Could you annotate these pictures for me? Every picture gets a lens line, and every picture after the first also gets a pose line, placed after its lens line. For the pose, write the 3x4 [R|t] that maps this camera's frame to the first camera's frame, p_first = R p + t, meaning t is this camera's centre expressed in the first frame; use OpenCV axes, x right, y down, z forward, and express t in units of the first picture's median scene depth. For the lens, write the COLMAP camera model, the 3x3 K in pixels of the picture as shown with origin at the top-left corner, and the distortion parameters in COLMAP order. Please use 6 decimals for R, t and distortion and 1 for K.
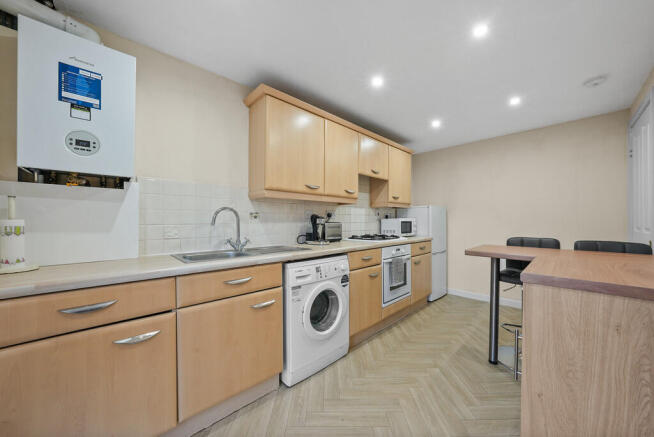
lens RADIAL K [[231.8, 0, 327.0], [0, 231.8, 218.5], [0, 0, 1]] dist [-0.000467, -0.000051]
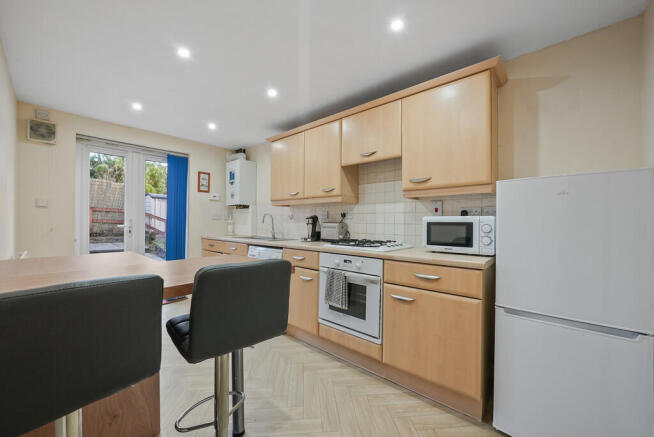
lens RADIAL K [[242.3, 0, 328.2], [0, 242.3, 222.0], [0, 0, 1]] dist [-0.012126, -0.000089]
pose [[0.115542, 0.002653, -0.993299, 1.120310], [0.005181, 0.999981, 0.003273, 0.011848], [0.993289, -0.005524, 0.115526, 0.925973]]
